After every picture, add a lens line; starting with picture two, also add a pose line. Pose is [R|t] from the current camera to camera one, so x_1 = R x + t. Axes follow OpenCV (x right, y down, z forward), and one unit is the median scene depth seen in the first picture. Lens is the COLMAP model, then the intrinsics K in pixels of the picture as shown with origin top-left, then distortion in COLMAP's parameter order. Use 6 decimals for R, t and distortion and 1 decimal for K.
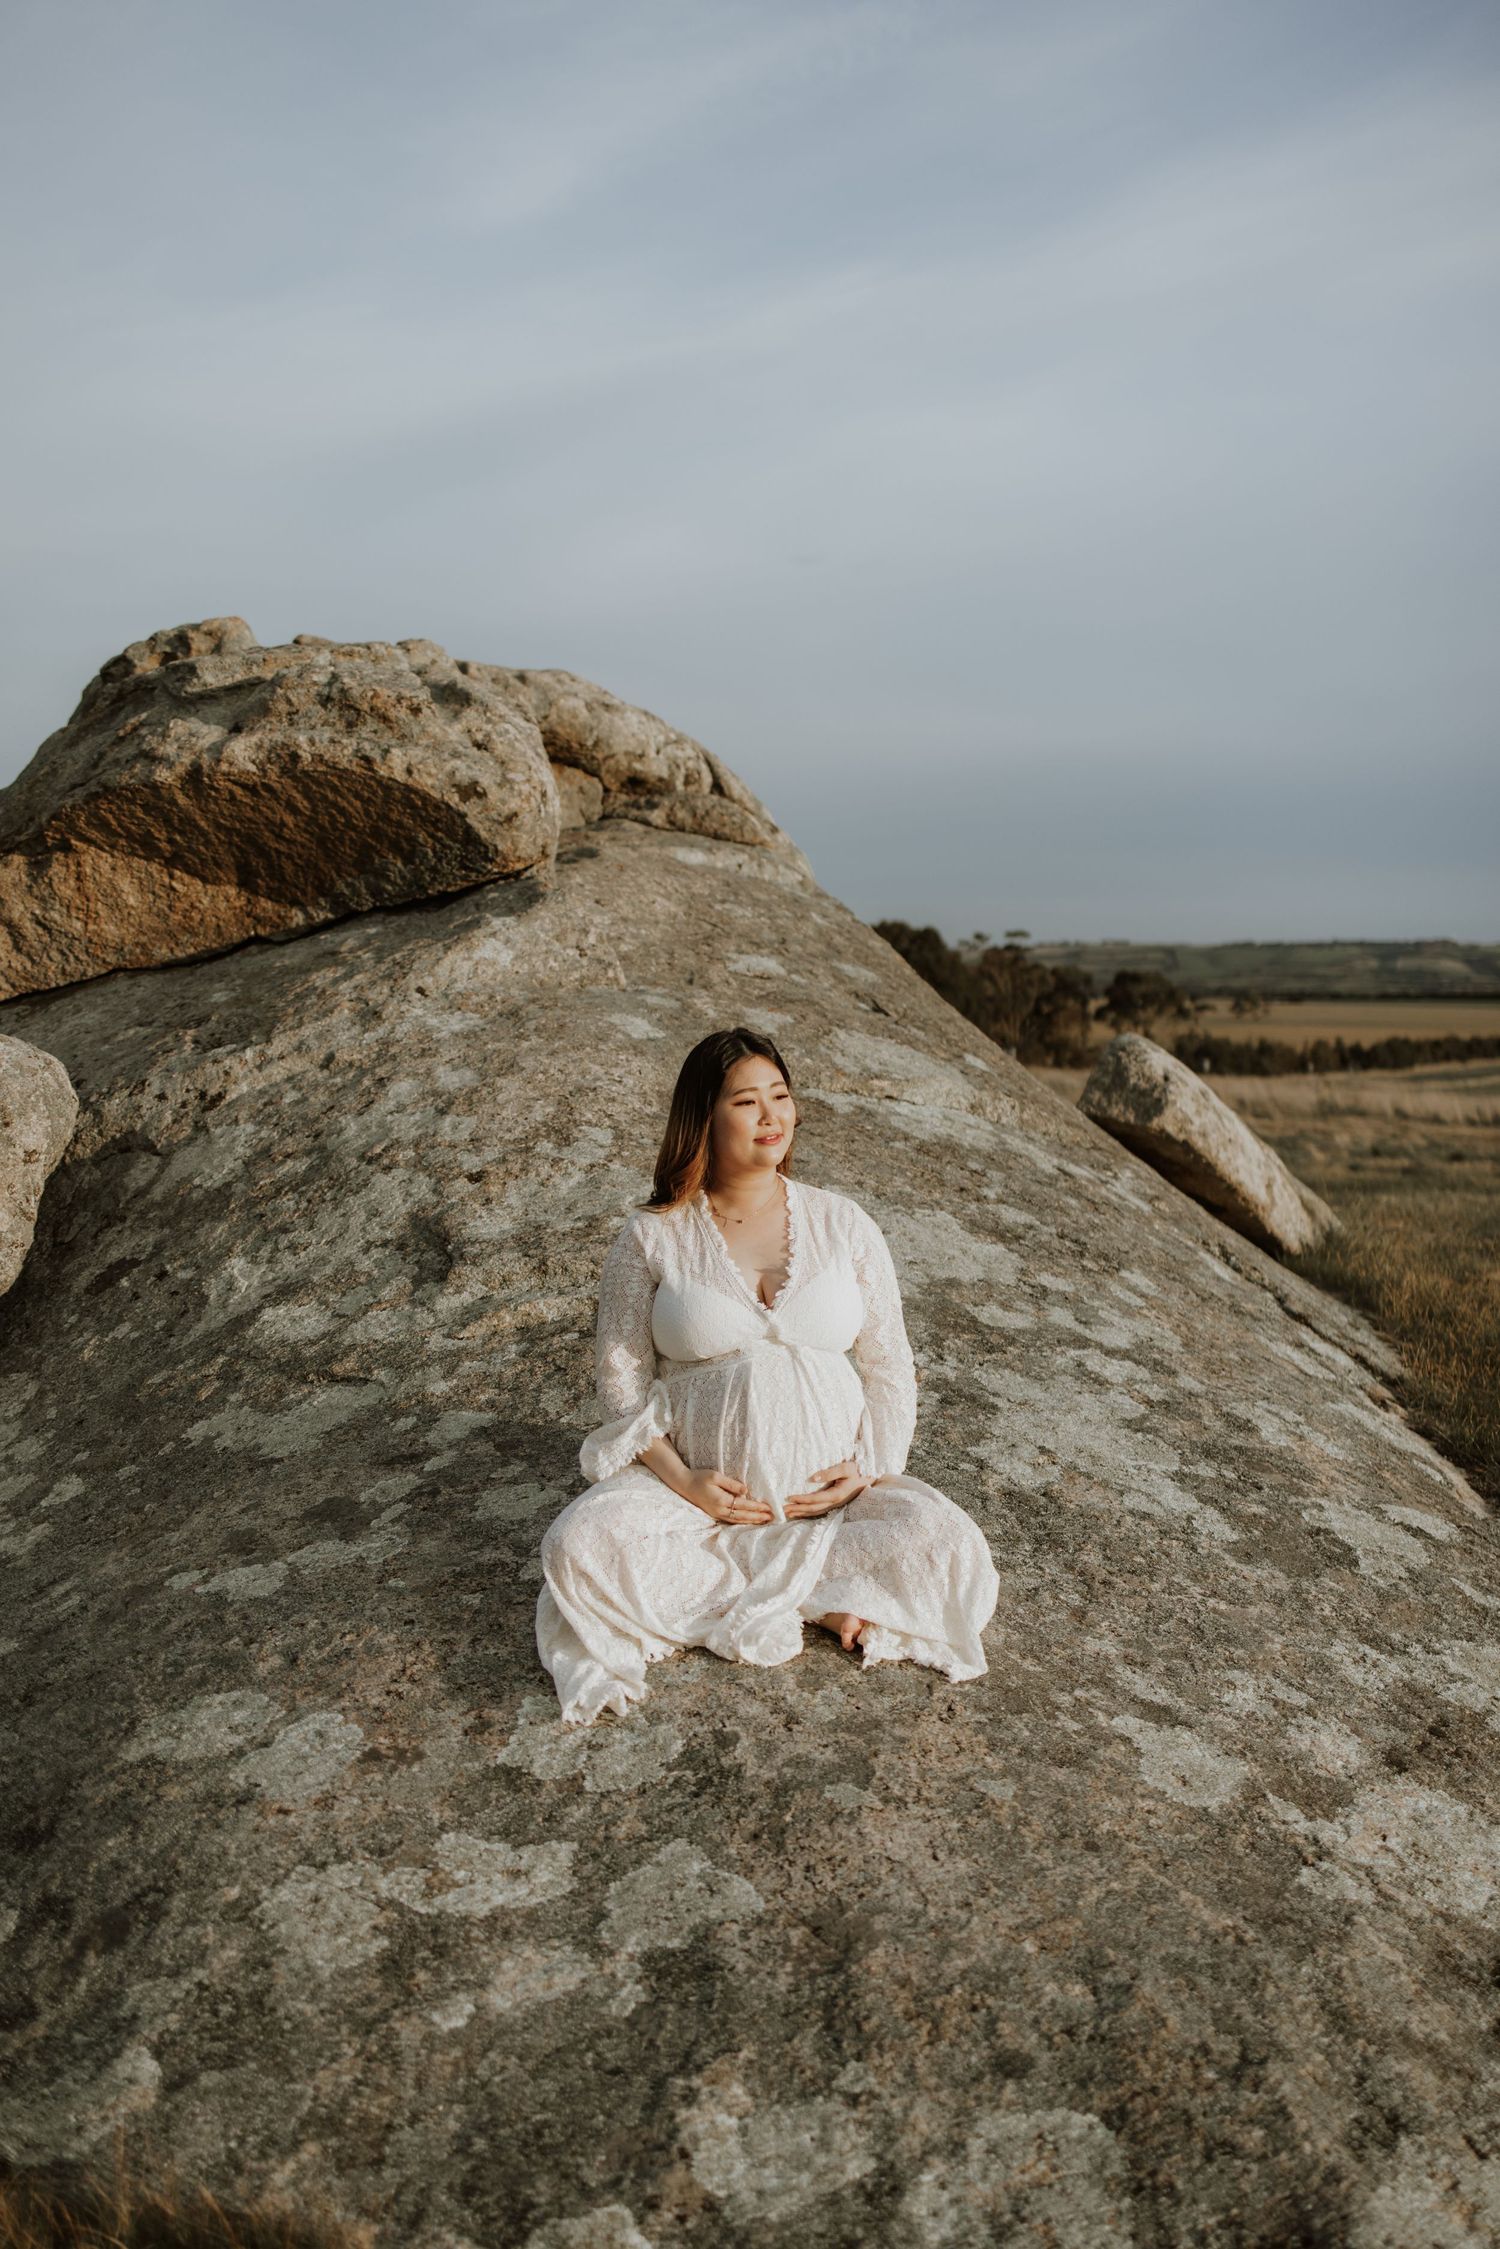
lens RADIAL K [[2278.5, 0, 750.0], [0, 2278.5, 1124.5], [0, 0, 1]] dist [0.011868, -0.012366]
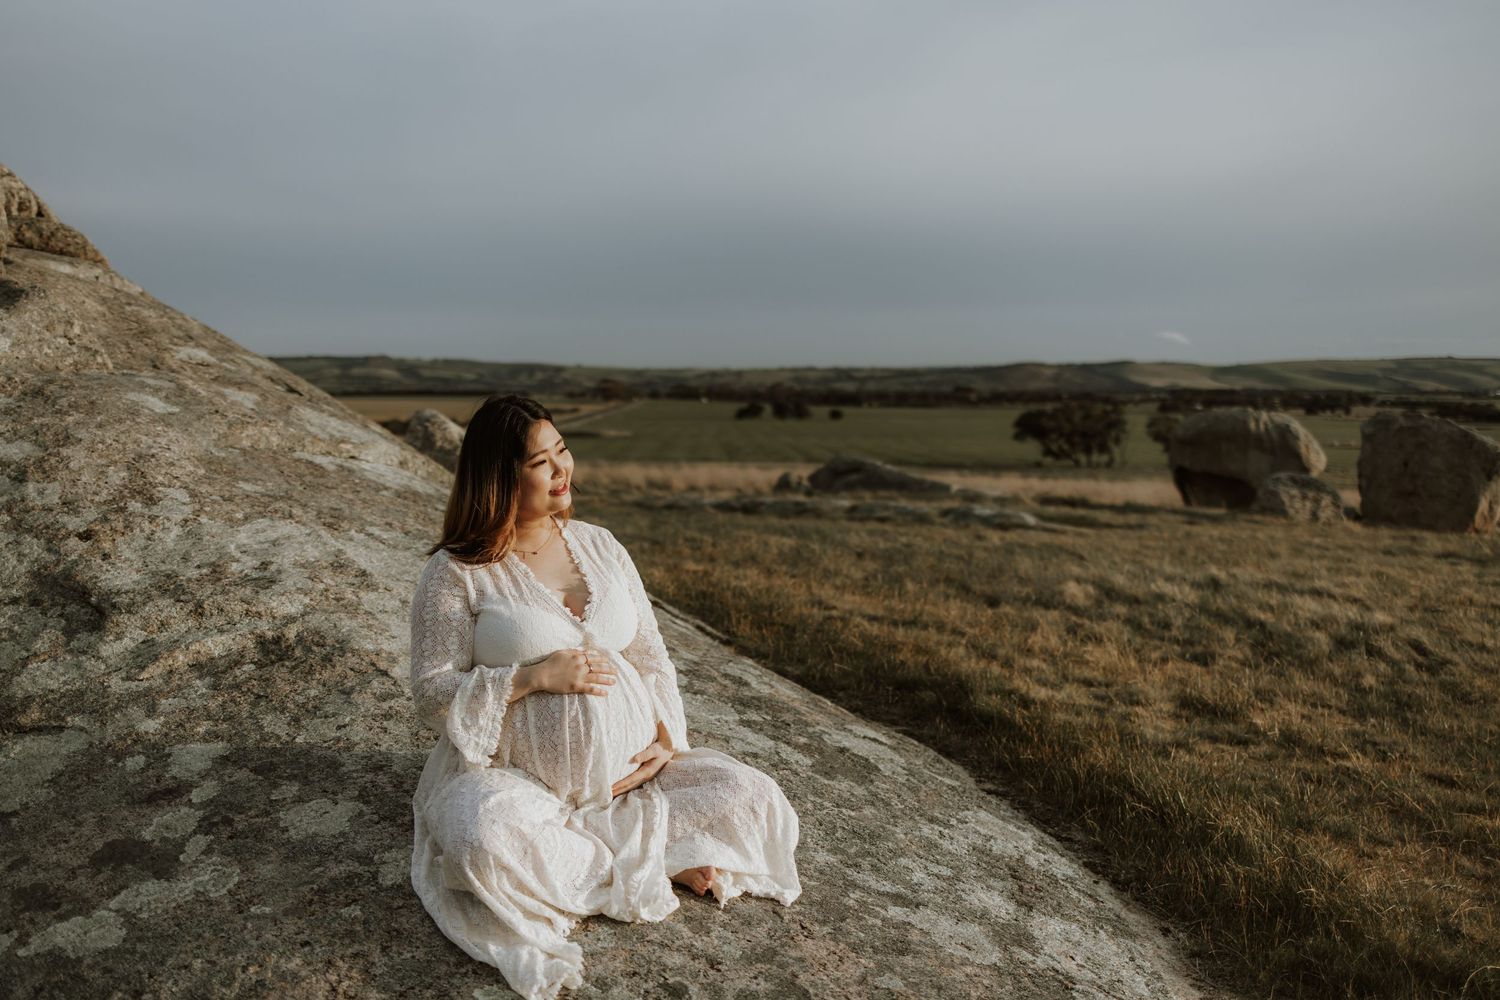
lens RADIAL K [[1519.7, 0, 750.0], [0, 1519.7, 500.0], [0, 0, 1]] dist [0.011868, -0.012366]
pose [[0.850314, -0.044788, 0.524366, -0.252298], [0.038132, 0.998997, 0.023493, 0.000504], [-0.524892, 0.000019, 0.851169, 0.209118]]
